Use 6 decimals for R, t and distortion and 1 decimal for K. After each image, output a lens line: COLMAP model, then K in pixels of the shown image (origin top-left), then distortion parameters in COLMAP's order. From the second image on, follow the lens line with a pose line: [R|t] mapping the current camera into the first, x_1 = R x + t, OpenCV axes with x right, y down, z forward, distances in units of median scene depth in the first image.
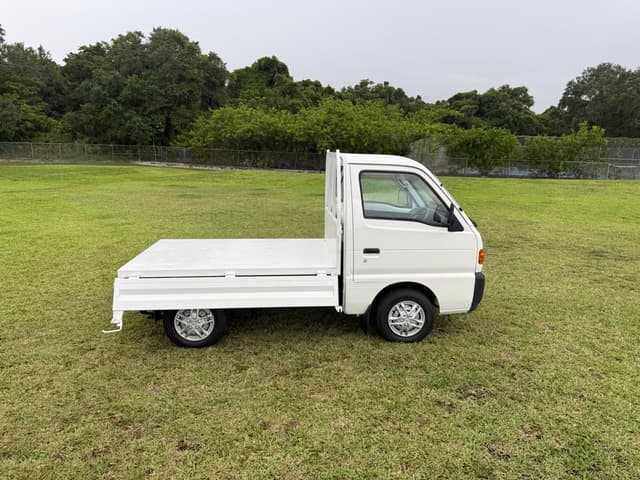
lens RADIAL K [[455.4, 0, 315.2], [0, 455.4, 237.3], [0, 0, 1]] dist [0.028472, -0.027970]
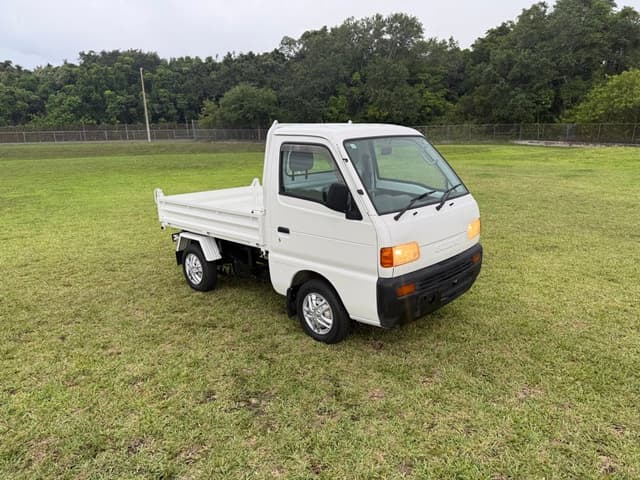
lens RADIAL K [[455.4, 0, 325.4], [0, 455.4, 237.5], [0, 0, 1]] dist [0.028472, -0.027970]
pose [[0.657769, 0.141278, -0.739852, 0.094159], [-0.109793, 0.989745, 0.091384, -0.005310], [0.745175, 0.021121, 0.666535, 0.048171]]
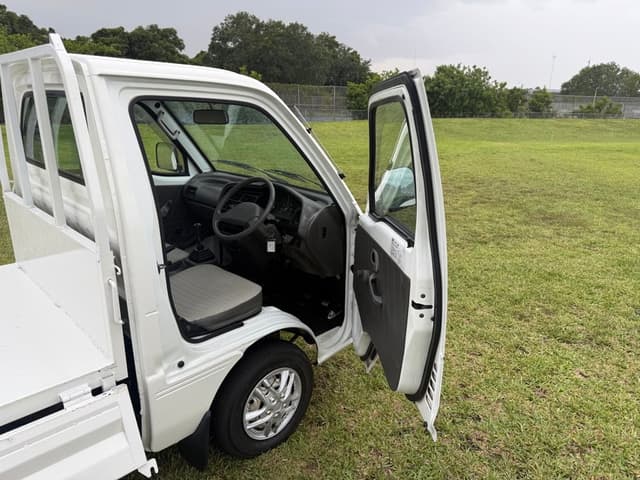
lens RADIAL K [[455.4, 0, 318.2], [0, 455.4, 244.0], [0, 0, 1]] dist [0.028472, -0.027970]
pose [[0.760123, -0.195066, 0.619808, -0.004434], [0.116998, 0.979373, 0.164744, -0.007853], [-0.639160, -0.052710, 0.767266, 0.066342]]
